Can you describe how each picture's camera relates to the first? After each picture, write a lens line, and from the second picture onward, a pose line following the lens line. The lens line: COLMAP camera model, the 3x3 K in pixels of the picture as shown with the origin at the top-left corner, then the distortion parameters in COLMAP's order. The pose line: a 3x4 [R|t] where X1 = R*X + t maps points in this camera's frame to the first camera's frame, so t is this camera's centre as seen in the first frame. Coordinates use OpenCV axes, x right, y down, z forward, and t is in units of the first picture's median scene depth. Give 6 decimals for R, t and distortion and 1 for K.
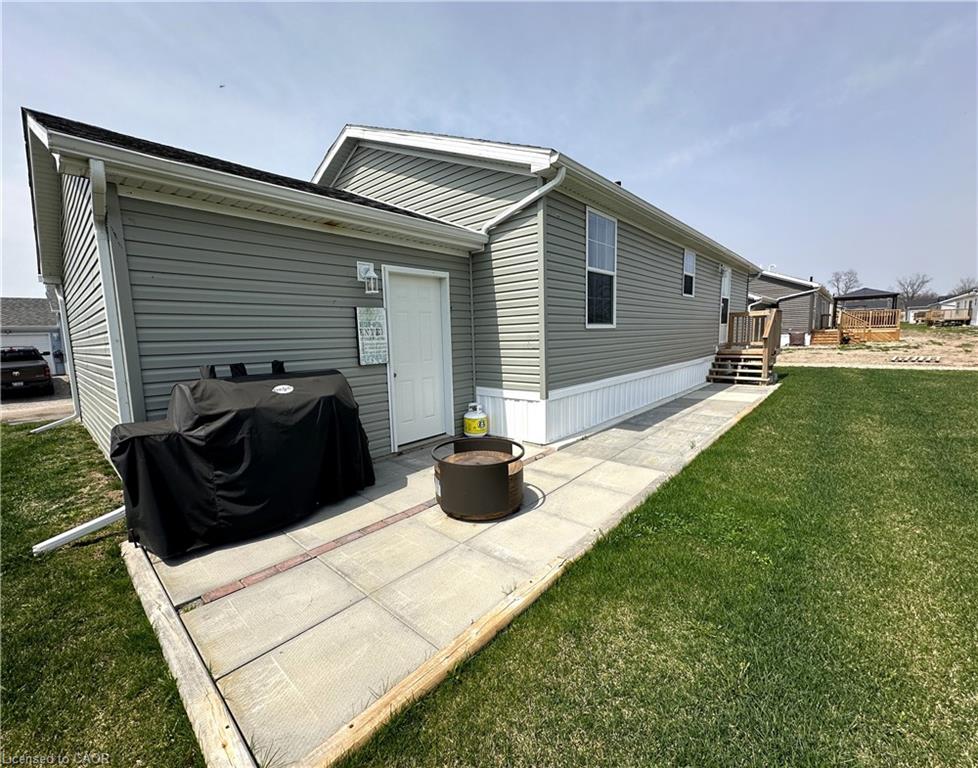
lens RADIAL K [[410.3, 0, 464.1], [0, 410.3, 385.1], [0, 0, 1]] dist [0.001221, 0.000305]
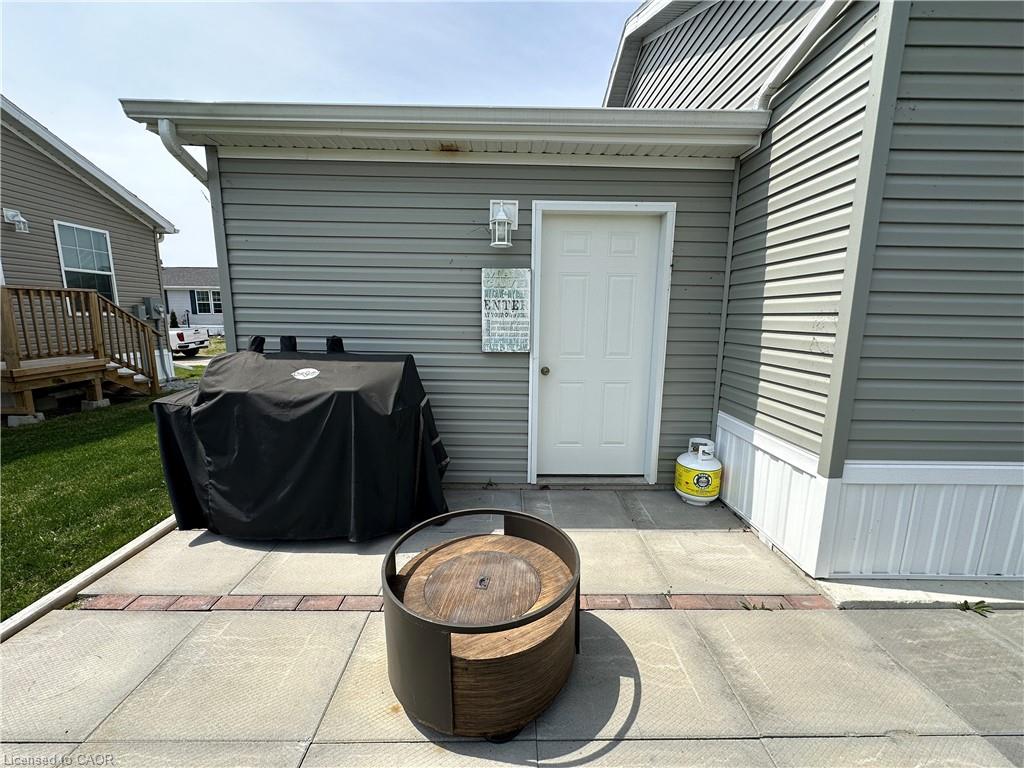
lens RADIAL K [[410.8, 0, 507.8], [0, 410.8, 383.4], [0, 0, 1]] dist [-0.001122, 0.001553]
pose [[0.696608, 0.155792, -0.700333, 0.271500], [-0.119859, 0.987692, 0.100494, -0.068667], [0.707369, 0.013936, 0.706707, 0.515334]]
